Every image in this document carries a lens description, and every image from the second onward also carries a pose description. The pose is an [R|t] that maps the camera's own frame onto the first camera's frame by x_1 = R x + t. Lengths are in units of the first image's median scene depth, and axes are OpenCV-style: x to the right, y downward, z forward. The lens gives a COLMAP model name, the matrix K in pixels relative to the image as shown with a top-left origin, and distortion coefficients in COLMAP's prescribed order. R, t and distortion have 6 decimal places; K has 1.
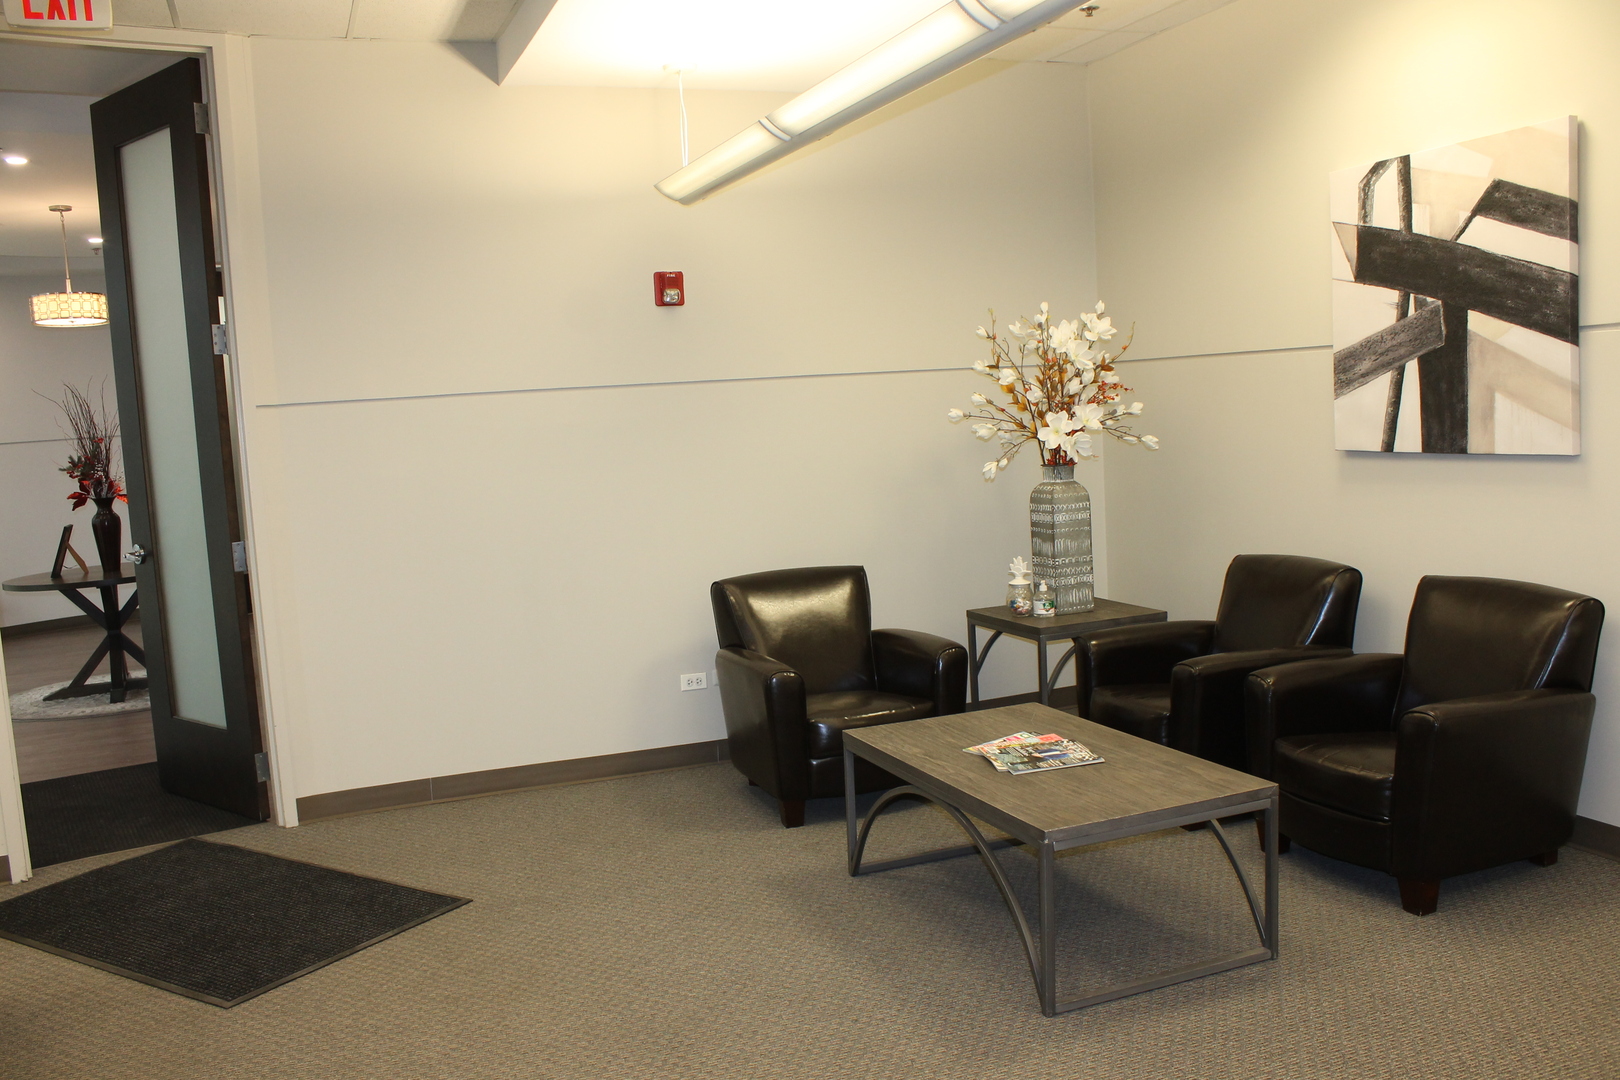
lens RADIAL K [[1360.7, 0, 803.9], [0, 1360.7, 556.1], [0, 0, 1]] dist [-0.148482, 0.104244]
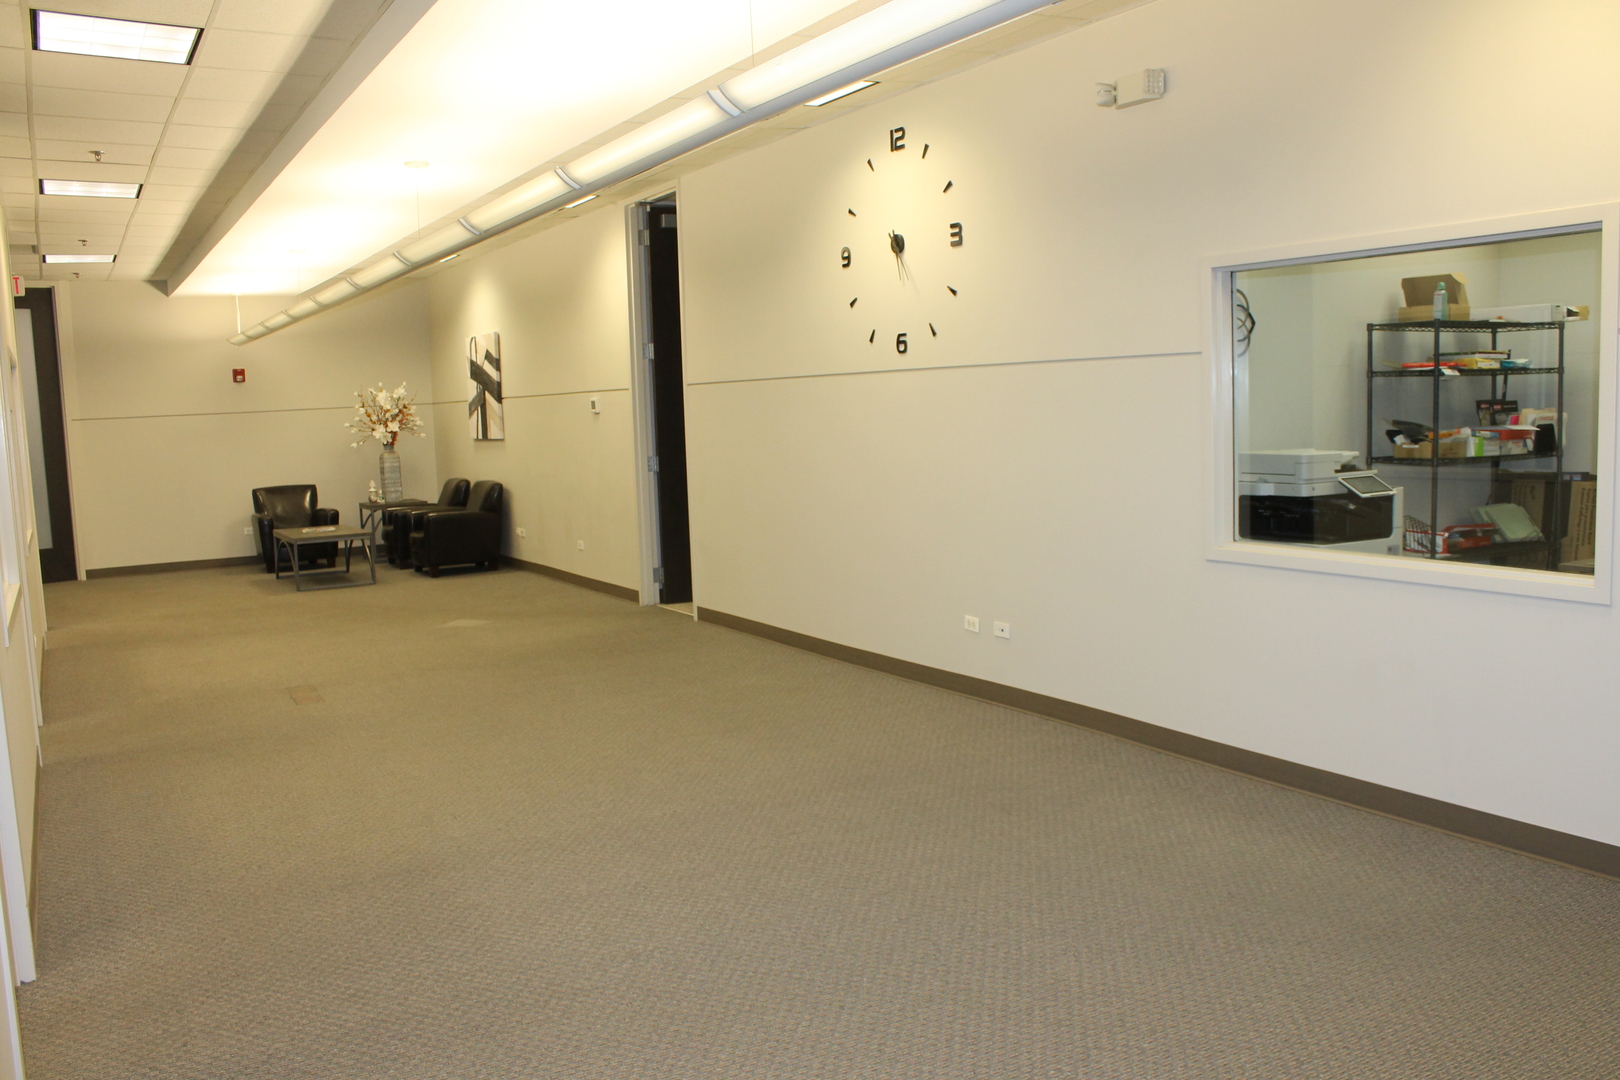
lens RADIAL K [[1360.7, 0, 801.1], [0, 1360.7, 540.3], [0, 0, 1]] dist [-0.148482, 0.104244]
pose [[0.989162, 0.001256, 0.146824, 0.601336], [0.000949, 0.999888, -0.014942, 0.156899], [-0.146827, 0.014919, 0.989050, -1.679630]]
